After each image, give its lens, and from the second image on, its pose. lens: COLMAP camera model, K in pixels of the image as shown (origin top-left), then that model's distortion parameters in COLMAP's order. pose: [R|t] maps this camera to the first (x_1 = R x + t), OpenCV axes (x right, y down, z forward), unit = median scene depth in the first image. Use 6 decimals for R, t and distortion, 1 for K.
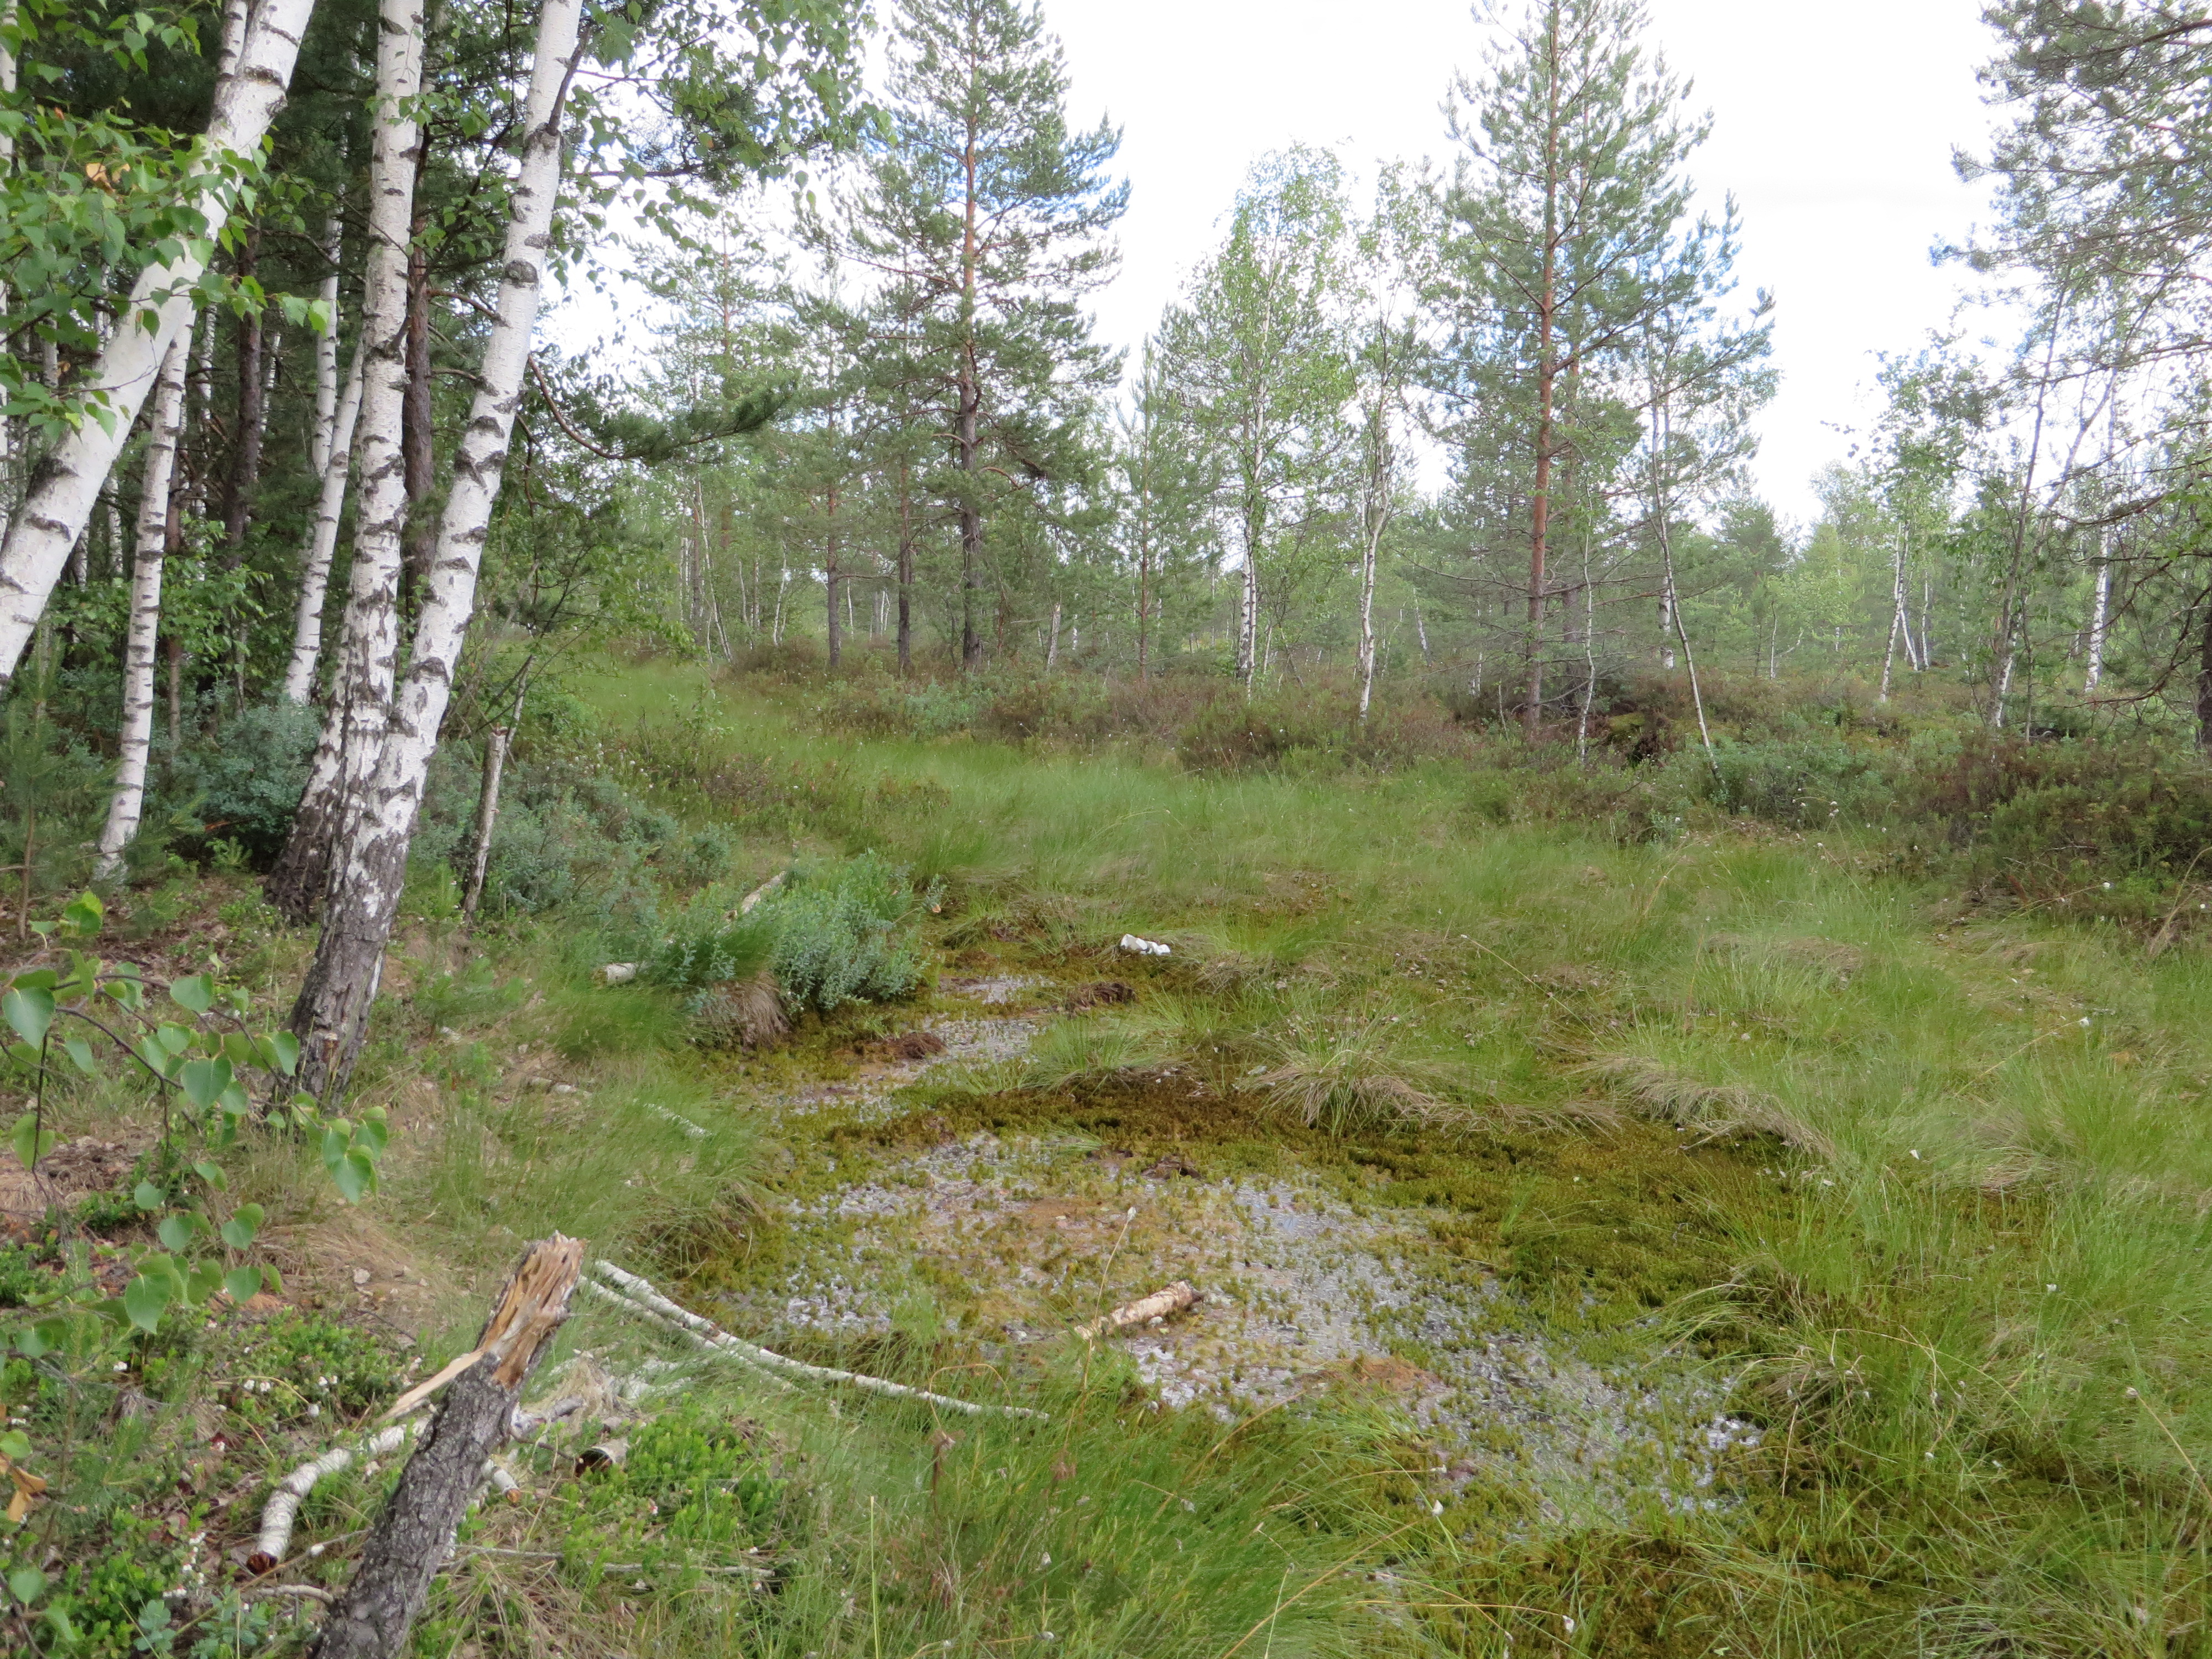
lens RADIAL K [[2114.1, 0, 1107.1], [0, 2114.1, 829.3], [0, 0, 1]] dist [0.013008, 0.000000]
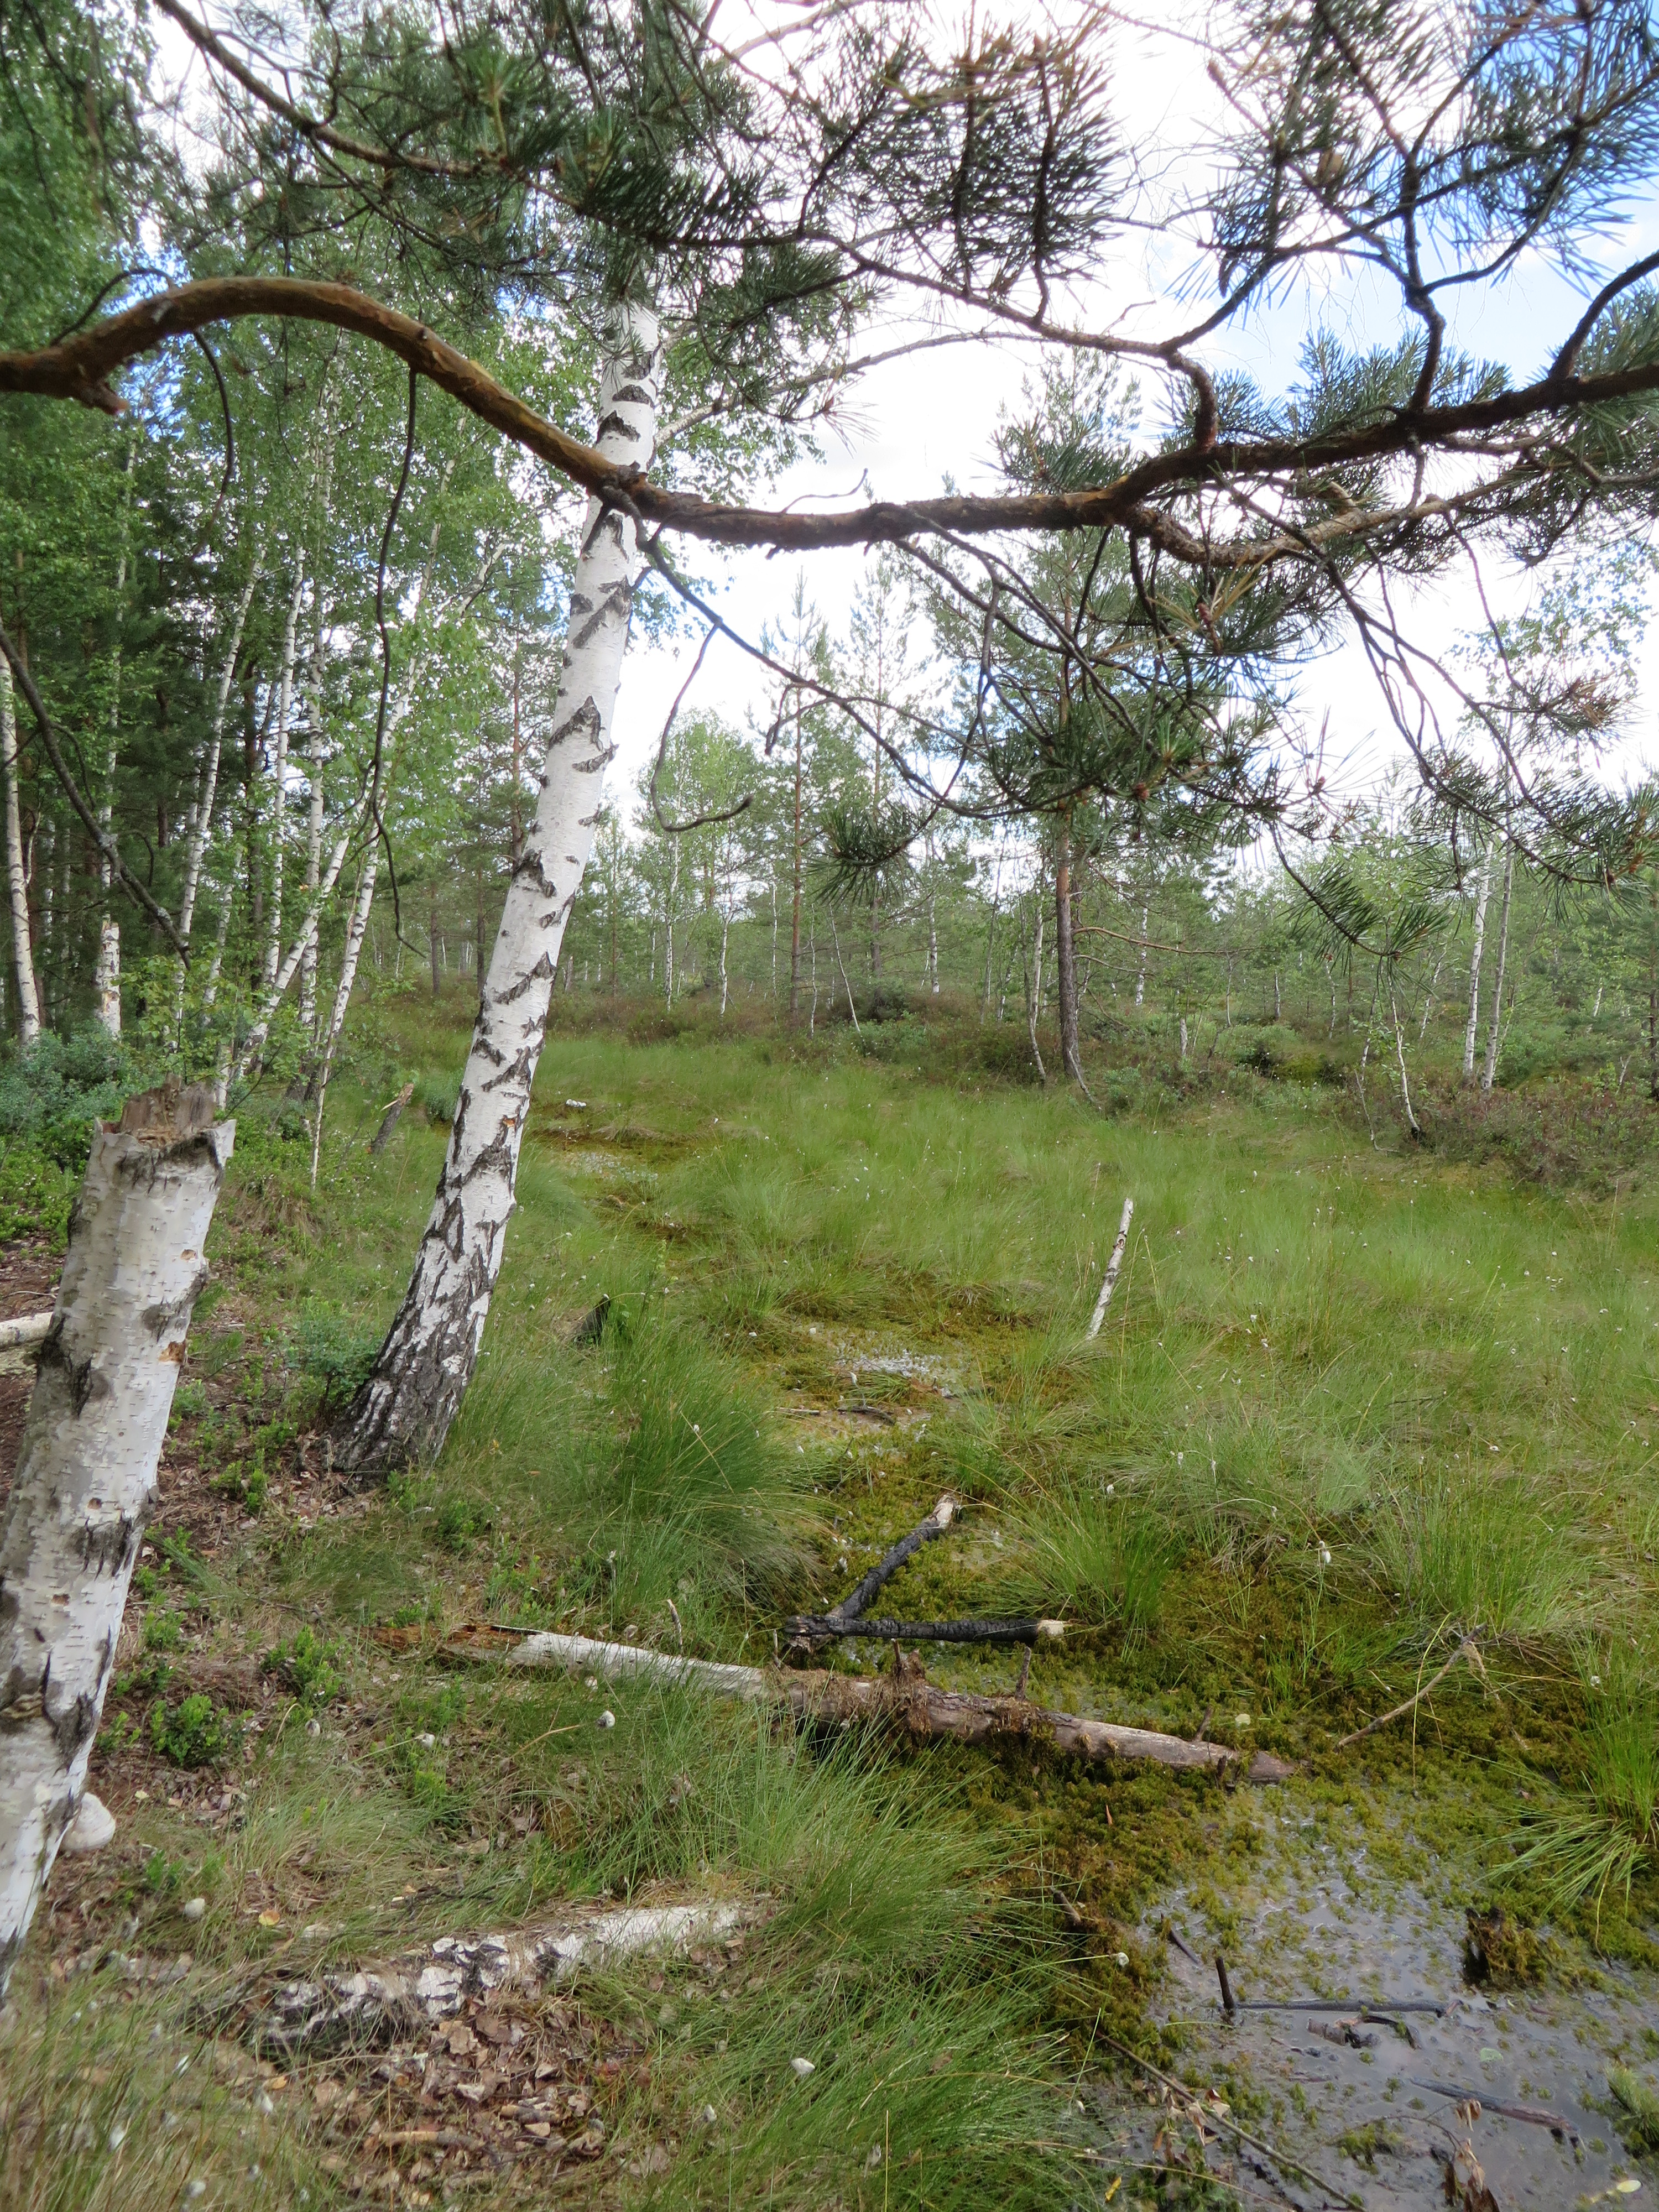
lens RADIAL K [[1656.8, 0, 829.5], [0, 1656.8, 1101.2], [0, 0, 1]] dist [0.048817, -0.002551]
pose [[0.994212, -0.007443, 0.107181, 0.057056], [0.008744, 0.999894, -0.011681, 0.042515], [-0.107082, 0.012550, 0.994171, -0.507347]]
